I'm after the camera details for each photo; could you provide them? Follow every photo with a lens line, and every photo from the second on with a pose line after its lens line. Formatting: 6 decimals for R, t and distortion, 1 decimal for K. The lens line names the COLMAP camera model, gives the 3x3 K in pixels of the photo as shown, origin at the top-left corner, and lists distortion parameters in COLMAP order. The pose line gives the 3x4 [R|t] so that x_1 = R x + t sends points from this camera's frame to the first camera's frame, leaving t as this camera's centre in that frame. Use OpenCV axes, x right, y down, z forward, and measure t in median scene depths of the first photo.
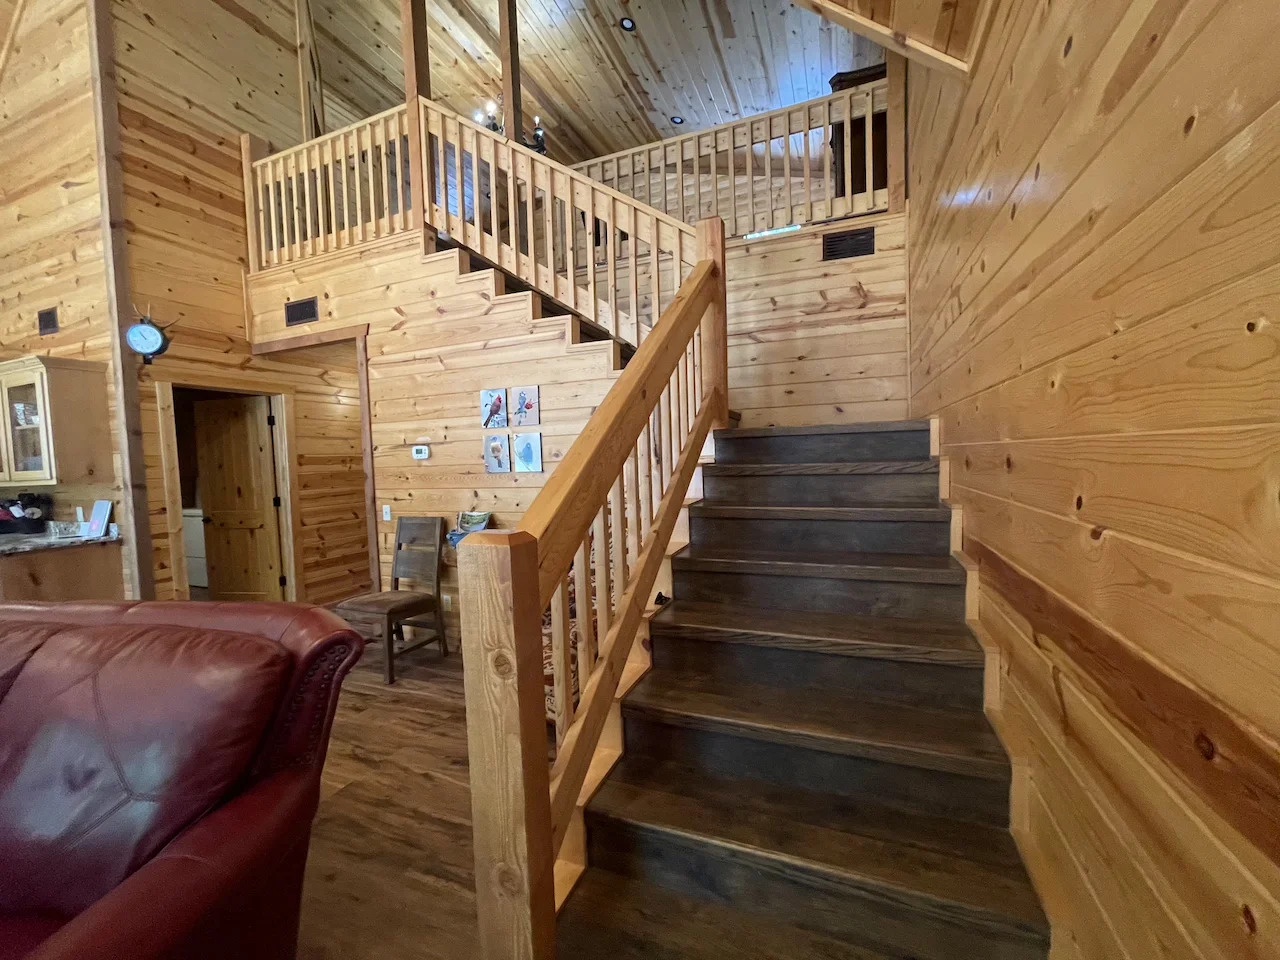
lens RADIAL K [[521.6, 0, 641.9], [0, 521.6, 482.1], [0, 0, 1]] dist [-0.001349, 0.000026]
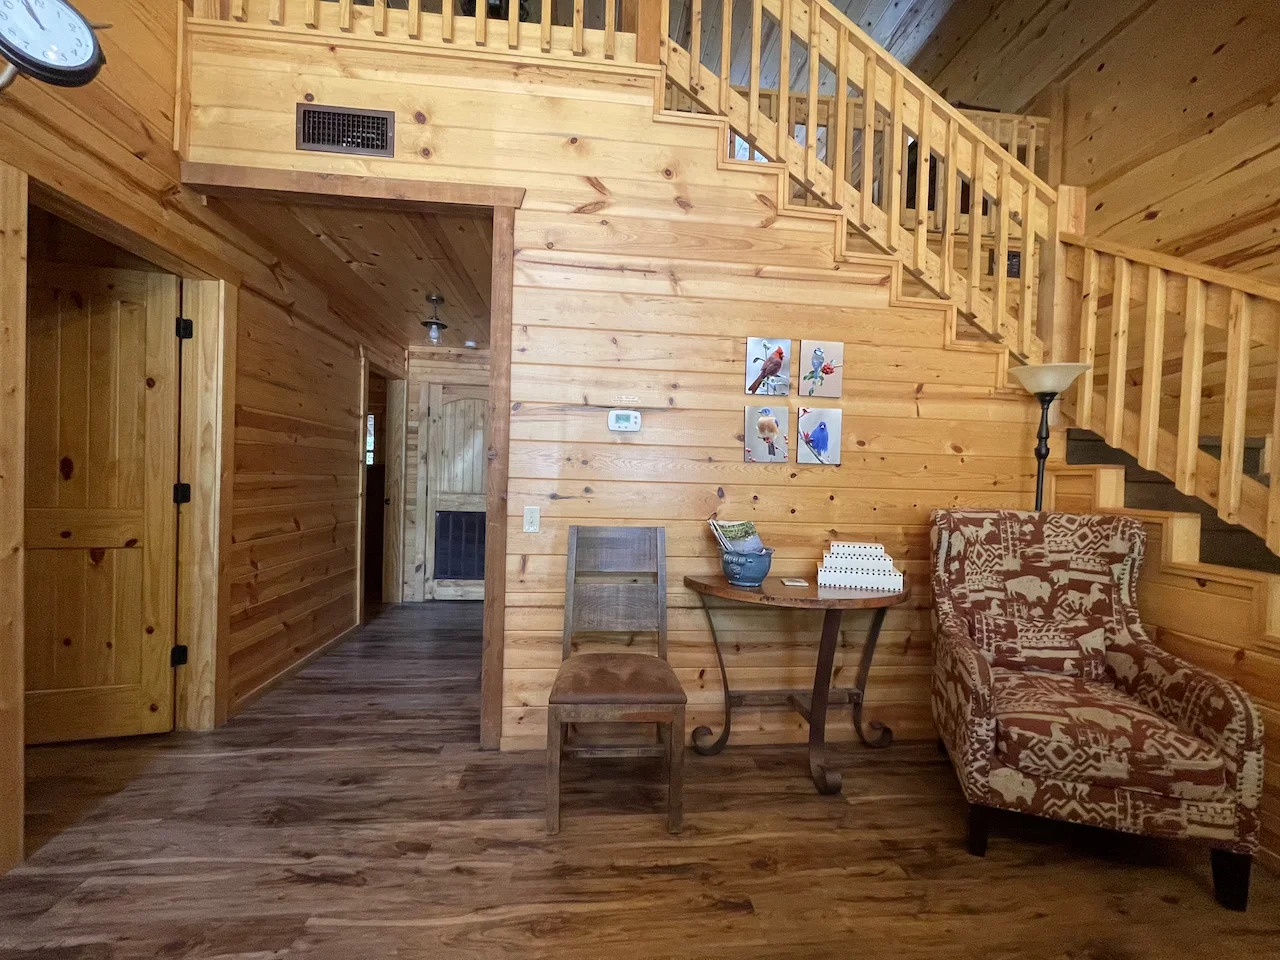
lens RADIAL K [[521.6, 0, 637.0], [0, 521.6, 483.2], [0, 0, 1]] dist [-0.001349, 0.000026]
pose [[0.883510, 0.055239, 0.465145, -0.670346], [-0.038507, 0.998226, -0.045405, 0.041545], [-0.466828, 0.022205, 0.884069, 0.445426]]
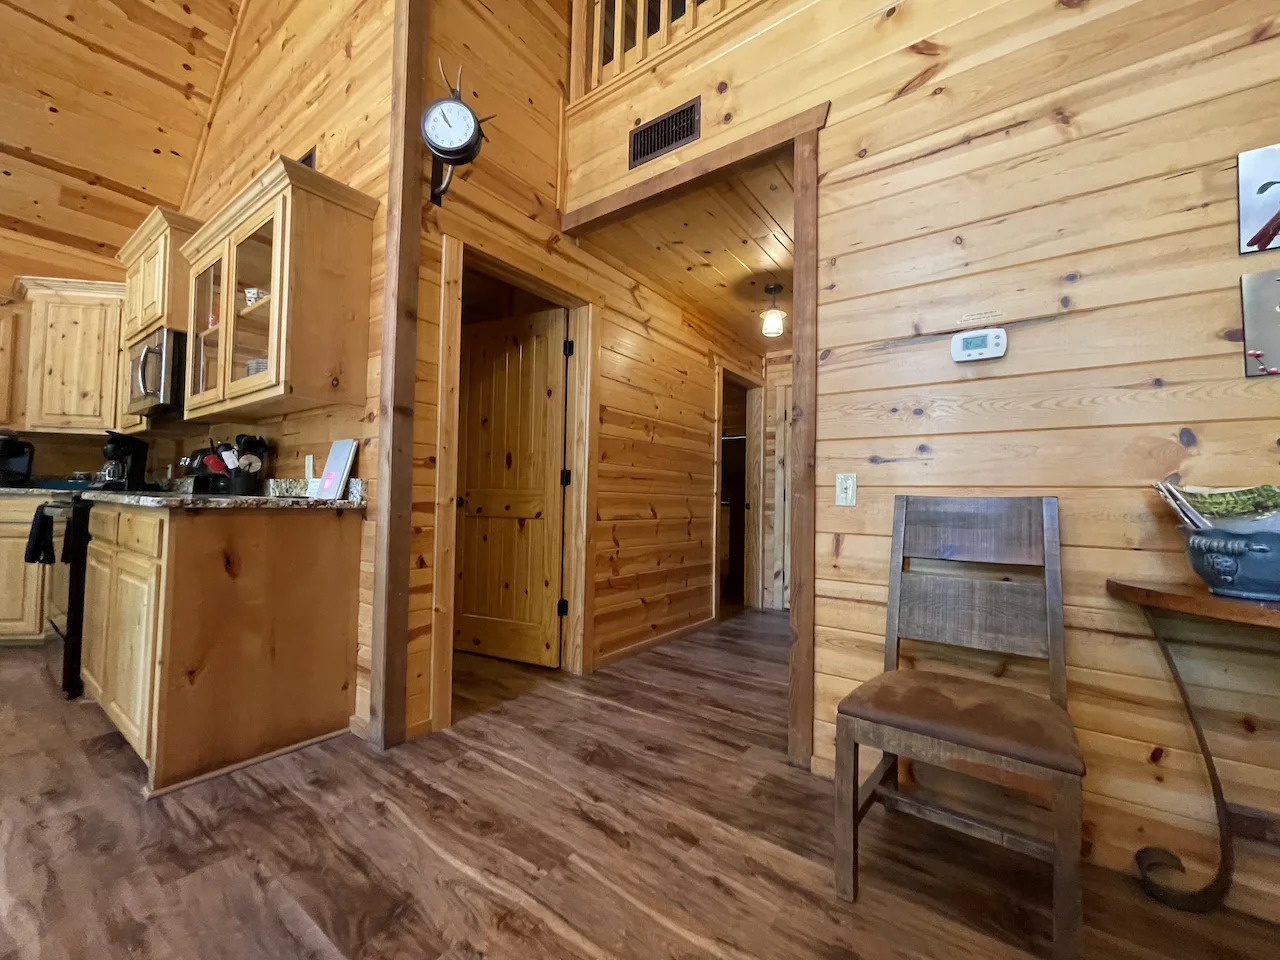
lens RADIAL K [[521.6, 0, 635.4], [0, 521.6, 482.8], [0, 0, 1]] dist [-0.001349, 0.000026]
pose [[0.966395, 0.047982, -0.252545, -0.564988], [-0.067534, 0.995306, -0.069323, 0.099819], [0.248033, 0.084049, 0.965099, 0.516443]]
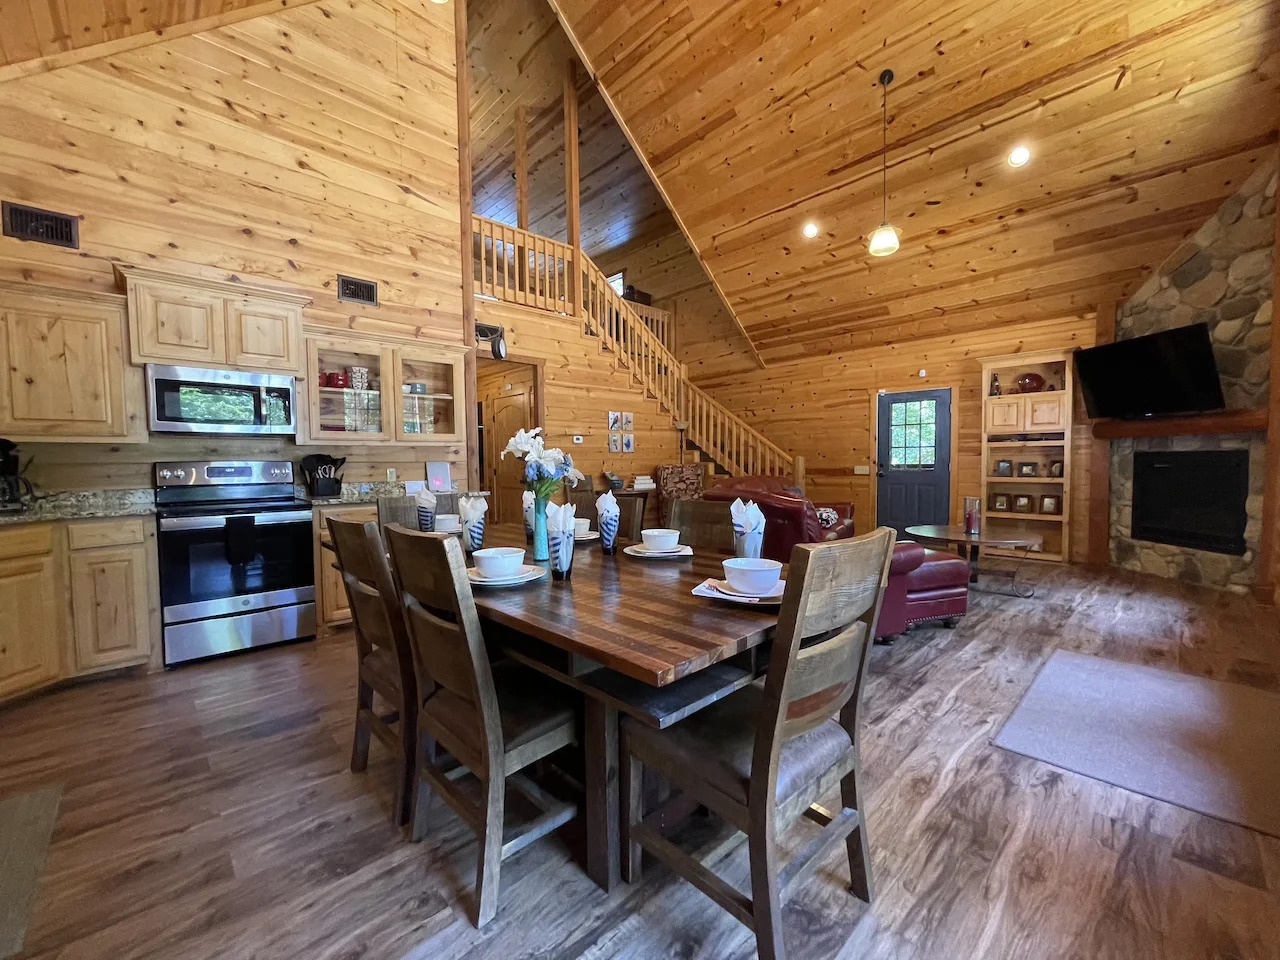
lens RADIAL K [[521.6, 0, 632.3], [0, 521.6, 489.2], [0, 0, 1]] dist [-0.001349, 0.000026]
pose [[0.415242, -0.019697, 0.909498, -1.930766], [0.041840, 0.999121, 0.002535, 0.113718], [-0.908748, 0.037001, 0.415701, 0.087027]]
